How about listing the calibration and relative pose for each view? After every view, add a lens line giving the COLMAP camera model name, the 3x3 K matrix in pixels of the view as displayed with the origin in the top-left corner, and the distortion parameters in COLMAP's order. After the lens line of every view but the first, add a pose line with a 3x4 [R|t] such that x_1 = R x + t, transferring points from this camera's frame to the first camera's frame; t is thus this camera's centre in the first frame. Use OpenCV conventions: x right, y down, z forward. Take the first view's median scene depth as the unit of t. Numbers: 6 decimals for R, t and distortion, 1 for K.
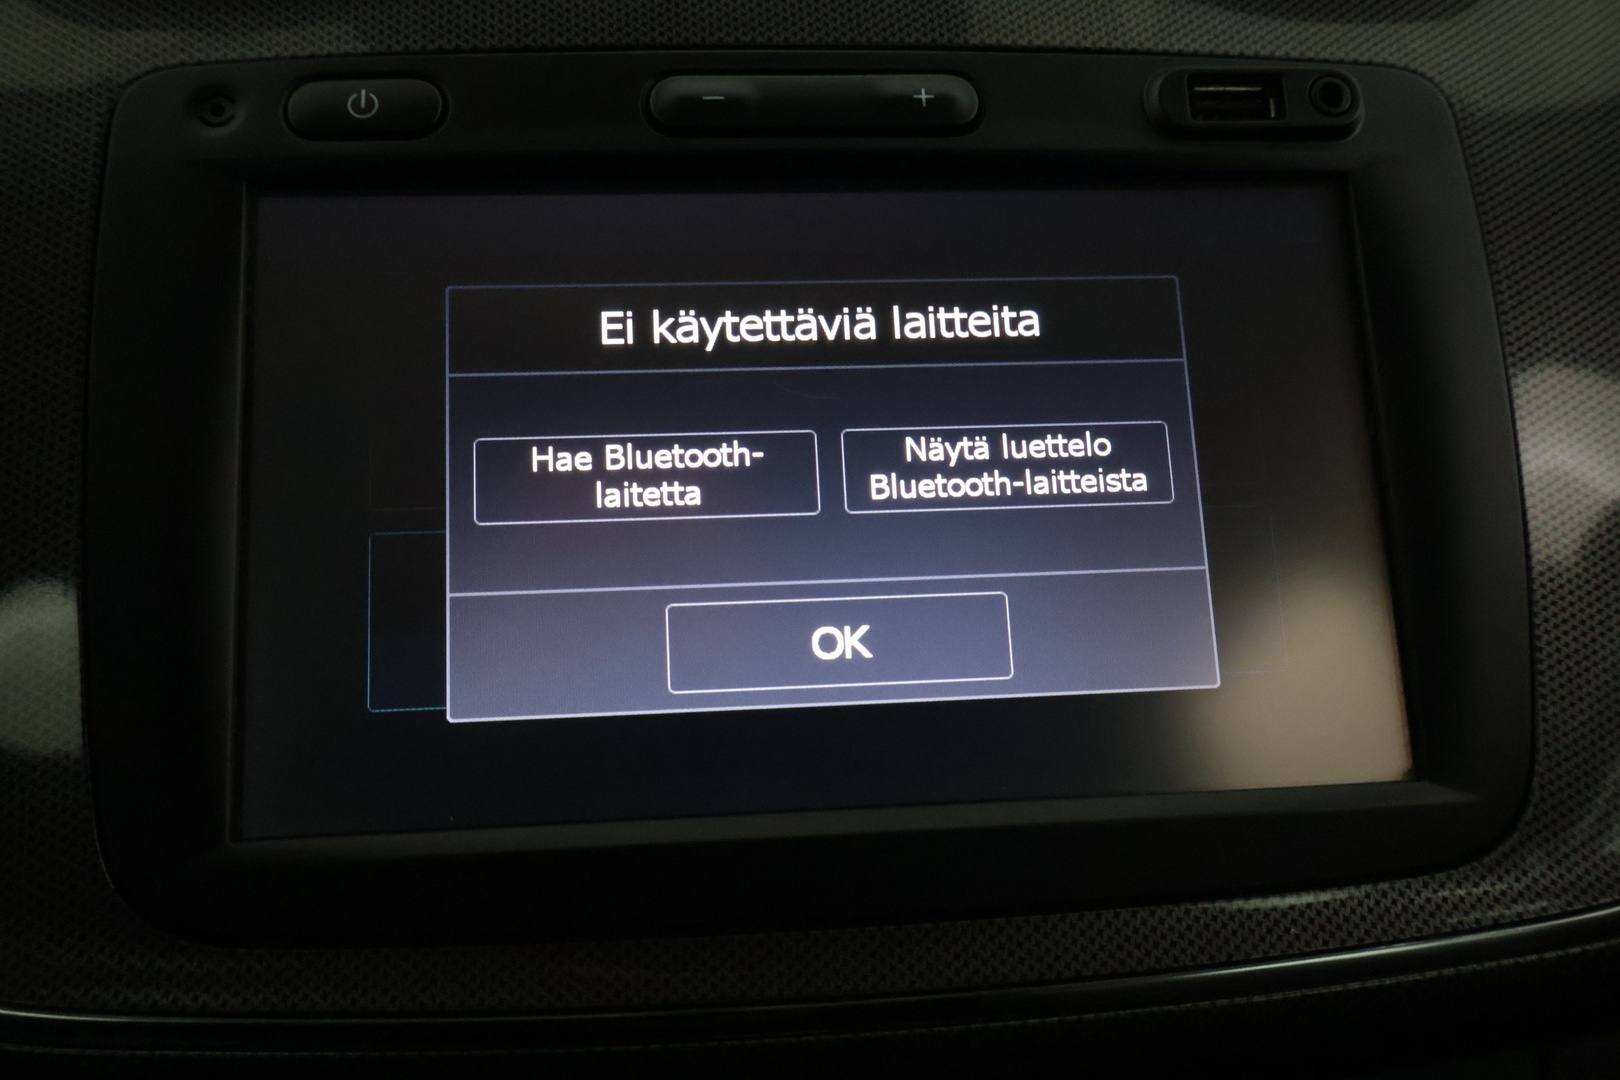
lens RADIAL K [[1288.4, 0, 823.3], [0, 1288.4, 539.0], [0, 0, 1]] dist [-0.003681, 0.005796]
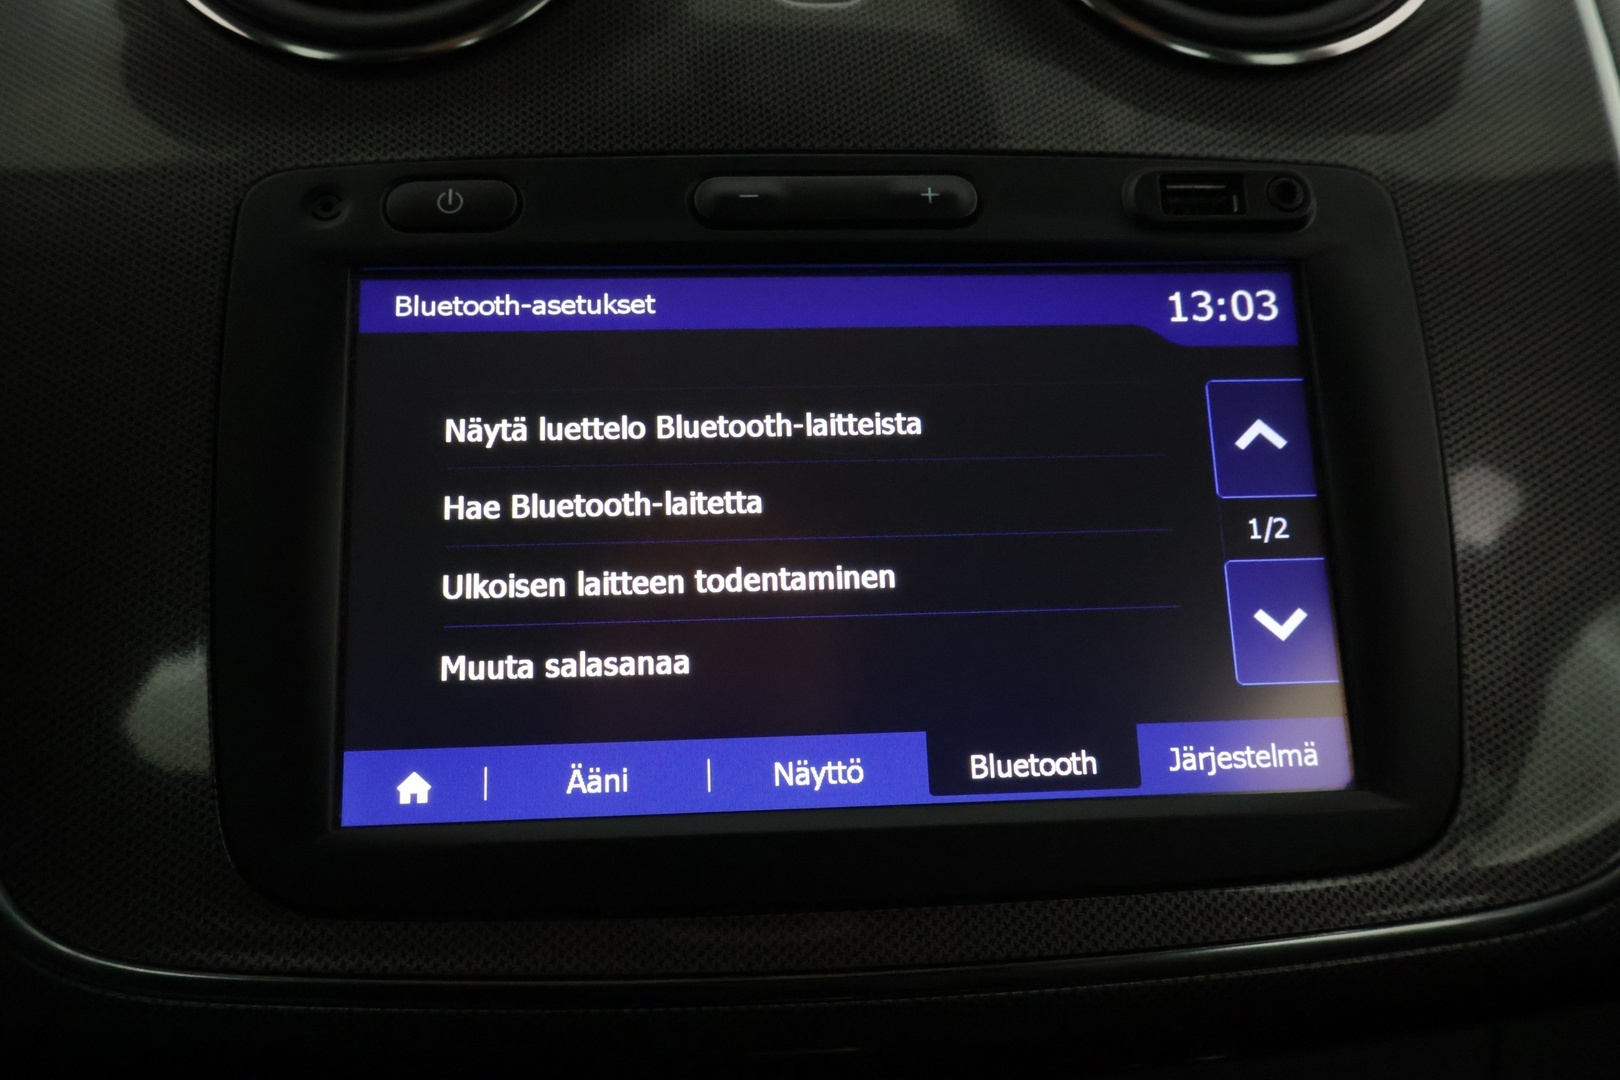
lens RADIAL K [[1288.4, 0, 836.4], [0, 1288.4, 549.1], [0, 0, 1]] dist [-0.003681, 0.005796]
pose [[0.999839, 0.006324, -0.016813, 0.015528], [-0.006842, 0.999497, -0.030952, 0.011914], [0.016609, 0.031062, 0.999379, -0.153997]]
